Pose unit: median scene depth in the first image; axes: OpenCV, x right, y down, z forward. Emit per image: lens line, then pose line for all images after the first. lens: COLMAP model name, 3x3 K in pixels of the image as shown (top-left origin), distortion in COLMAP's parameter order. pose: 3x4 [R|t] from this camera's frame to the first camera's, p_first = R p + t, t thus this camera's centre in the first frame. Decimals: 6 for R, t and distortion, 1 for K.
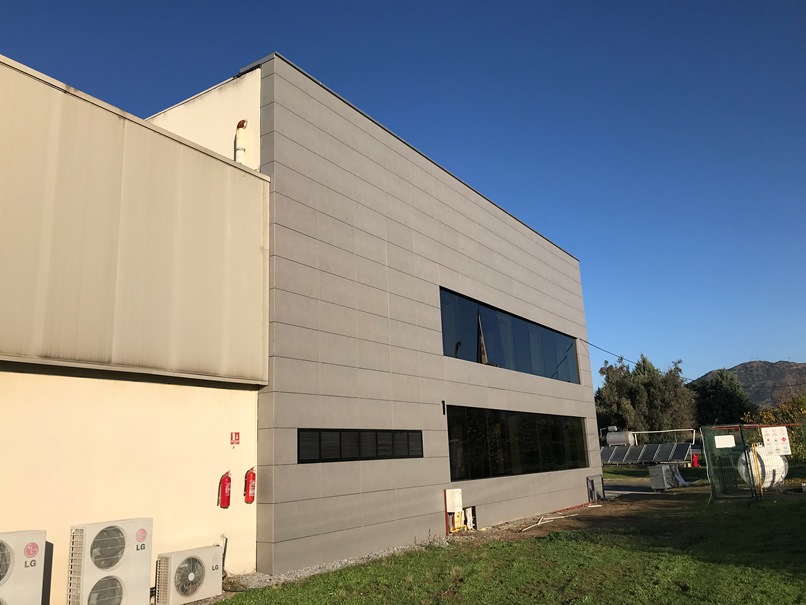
lens RADIAL K [[653.5, 0, 403.0], [0, 653.5, 302.5], [0, 0, 1]] dist [0.009893, -0.012445]
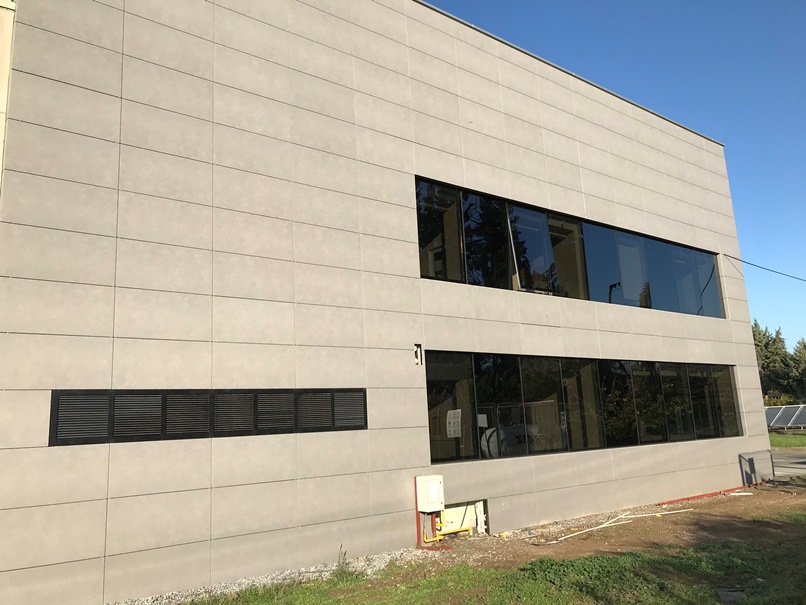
lens RADIAL K [[634.4, 0, 401.6], [0, 634.4, 313.6], [0, 0, 1]] dist [0.076142, -0.173585]
pose [[0.945049, -0.057427, -0.321846, 0.252231], [0.080522, 0.995011, 0.058900, 0.078374], [0.316858, -0.081579, 0.944958, 0.377534]]
